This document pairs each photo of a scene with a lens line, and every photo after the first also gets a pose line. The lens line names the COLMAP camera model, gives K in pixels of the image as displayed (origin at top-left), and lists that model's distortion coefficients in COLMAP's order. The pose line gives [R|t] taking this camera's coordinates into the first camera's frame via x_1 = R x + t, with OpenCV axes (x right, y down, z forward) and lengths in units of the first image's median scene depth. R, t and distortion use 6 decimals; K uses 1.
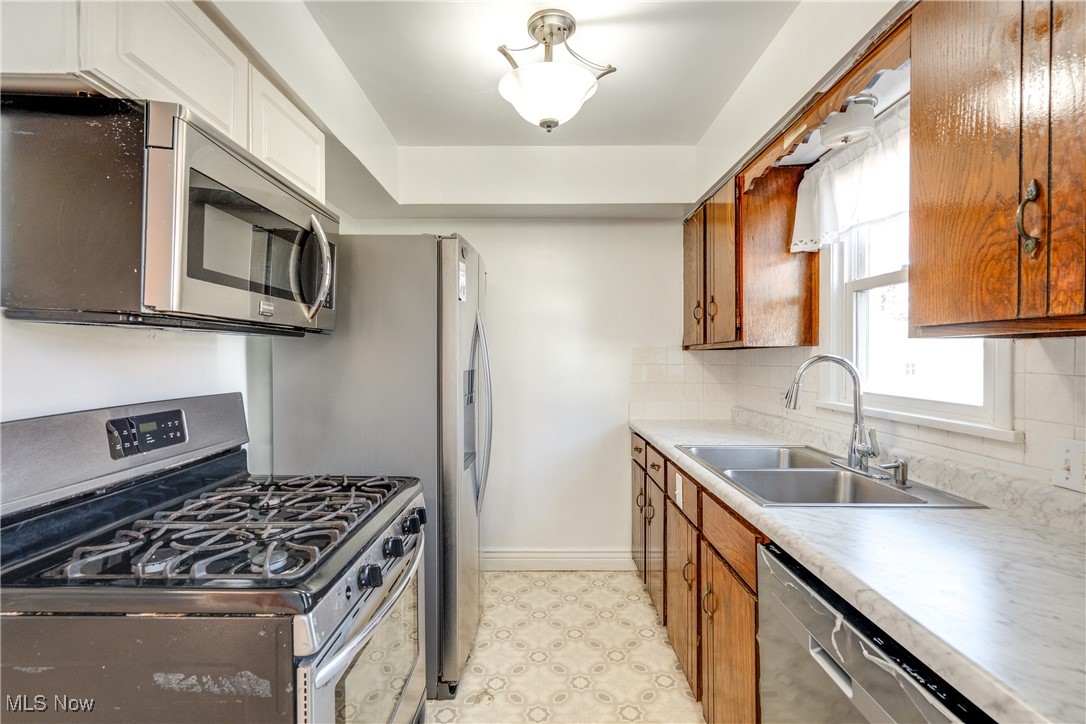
lens RADIAL K [[497.7, 0, 551.3], [0, 497.7, 359.7], [0, 0, 1]] dist [-0.009571, 0.002828]
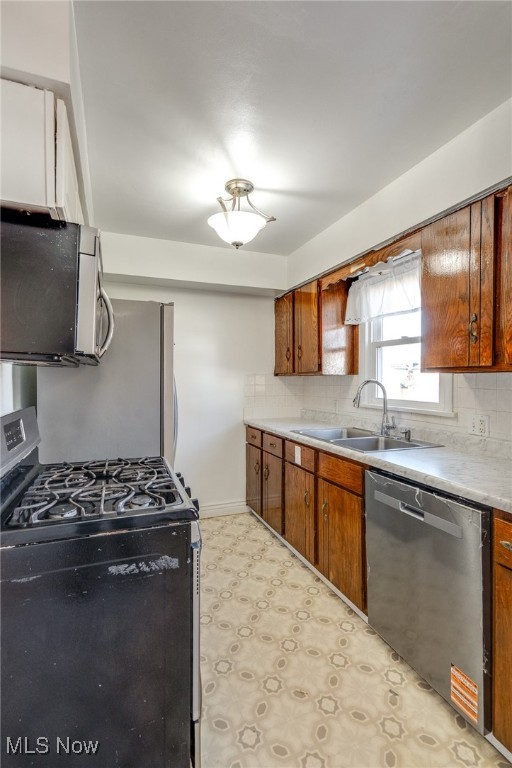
lens RADIAL K [[352.0, 0, 264.4], [0, 352.0, 382.3], [0, 0, 1]] dist [-0.009571, 0.002828]
pose [[0.931450, -0.002938, 0.363858, -0.360050], [0.001920, 0.999993, 0.003160, -0.004421], [-0.363865, -0.002244, 0.931449, -0.158507]]
